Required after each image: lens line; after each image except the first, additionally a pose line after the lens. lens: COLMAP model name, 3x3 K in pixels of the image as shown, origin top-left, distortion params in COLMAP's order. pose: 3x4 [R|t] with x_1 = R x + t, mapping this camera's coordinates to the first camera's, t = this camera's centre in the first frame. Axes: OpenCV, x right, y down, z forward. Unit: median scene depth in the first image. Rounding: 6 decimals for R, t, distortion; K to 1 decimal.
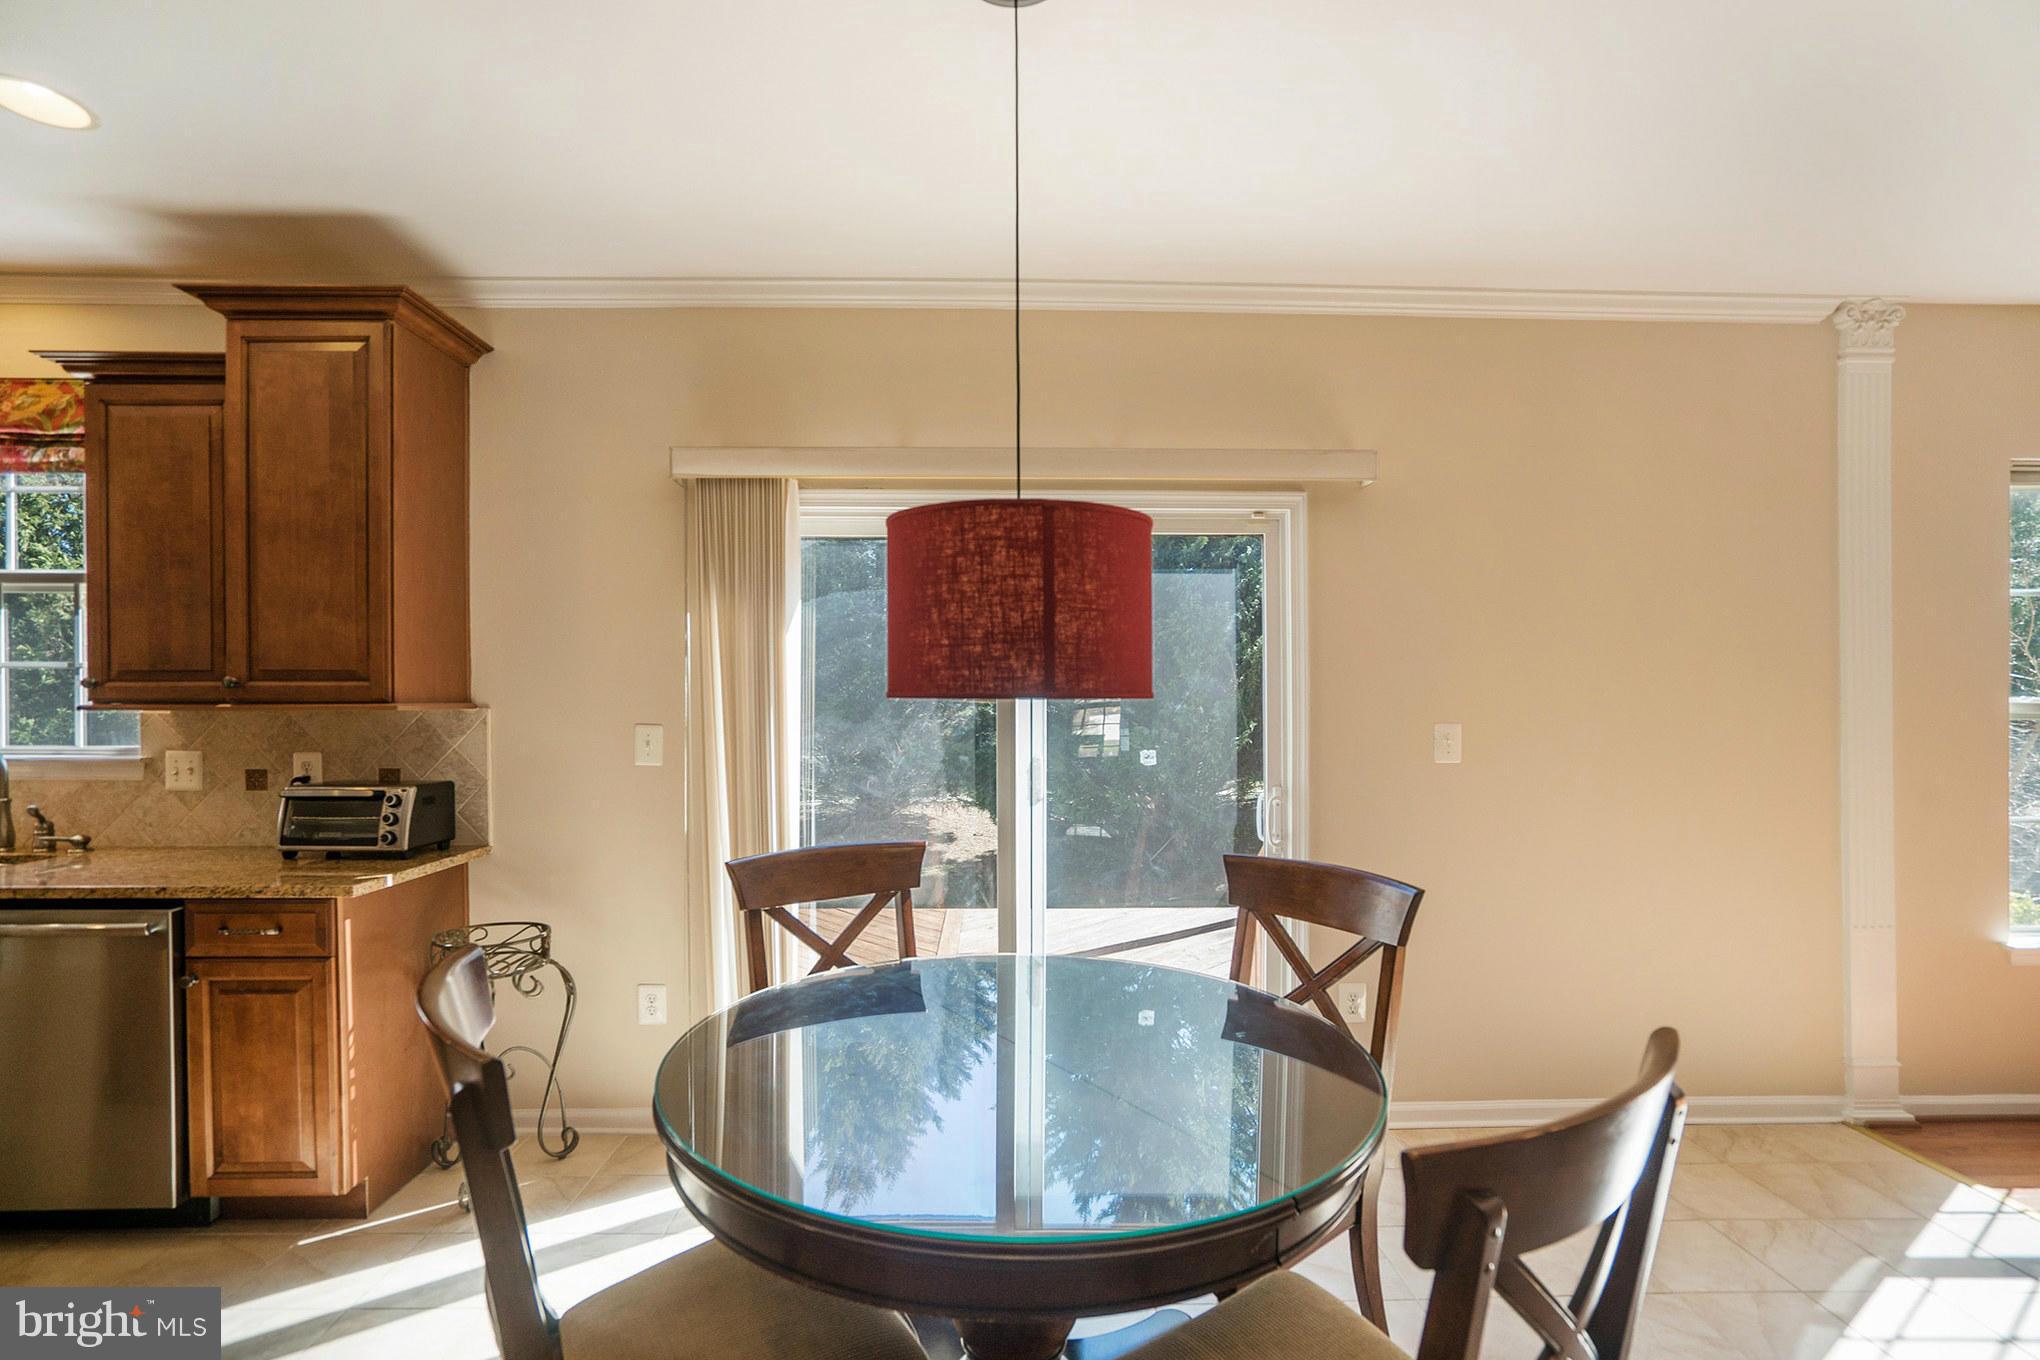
lens RADIAL K [[947.0, 0, 1021.3], [0, 947.0, 710.9], [0, 0, 1]] dist [-0.004935, 0.000363]
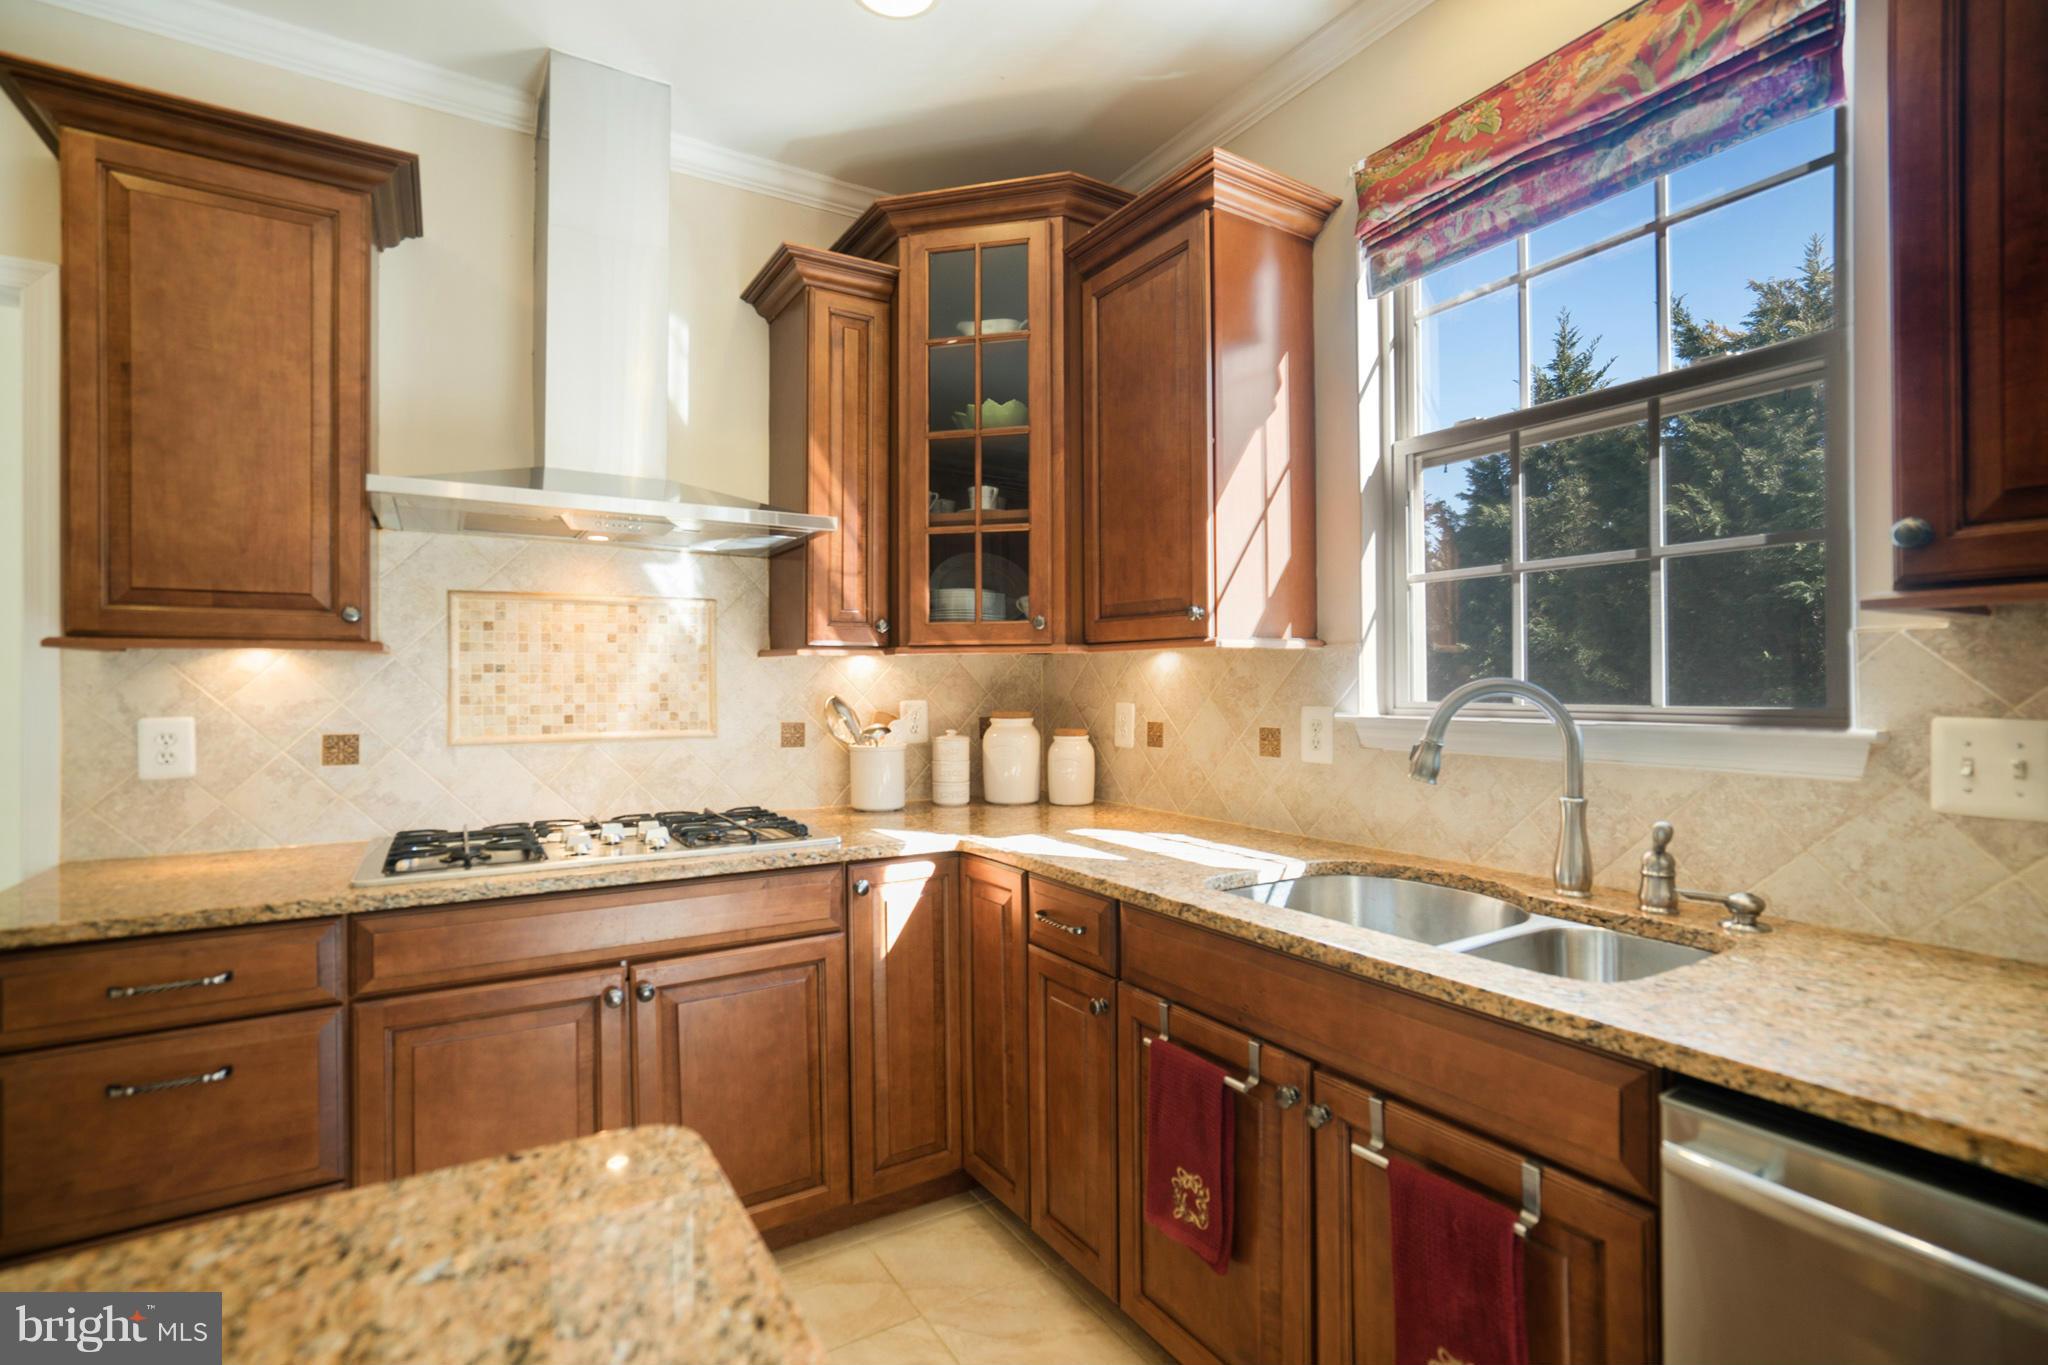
lens RADIAL K [[958.2, 0, 1016.3], [0, 958.2, 678.0], [0, 0, 1]] dist [-0.001655, 0.000793]
pose [[0.500208, -0.009216, -0.865856, -0.823234], [-0.002827, 0.999921, -0.012276, 0.034590], [0.865901, 0.008588, 0.500142, 0.482469]]
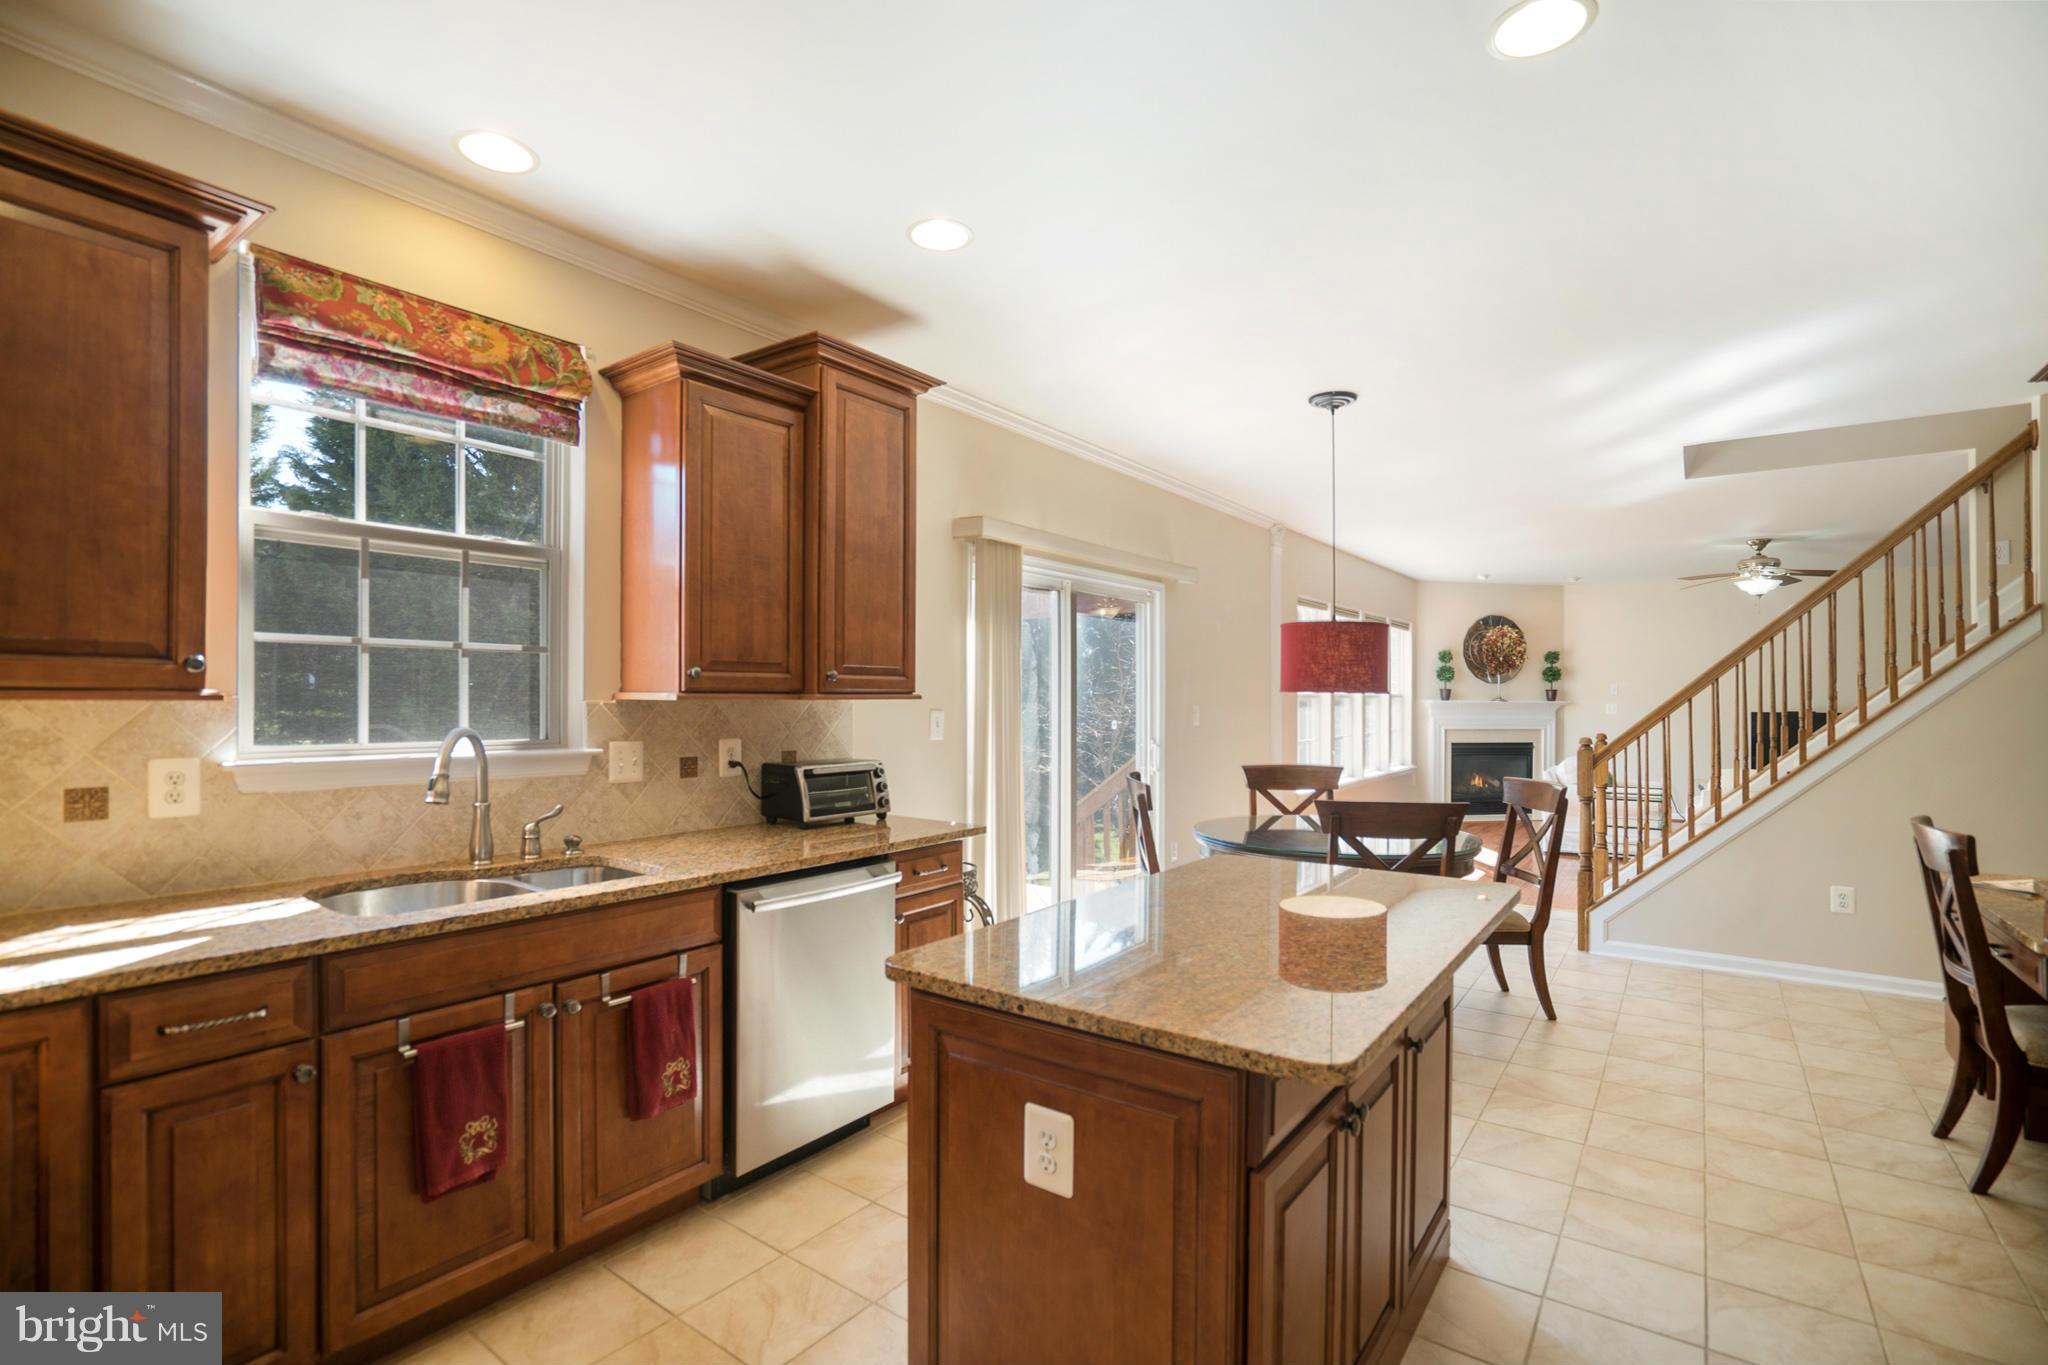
lens RADIAL K [[958.2, 0, 1016.3], [0, 958.2, 678.0], [0, 0, 1]] dist [-0.001655, 0.000793]
pose [[0.612619, 0.019350, 0.790141, -1.581250], [0.001689, 0.999666, -0.025791, 0.003700], [-0.790377, 0.017134, 0.612382, 0.088369]]
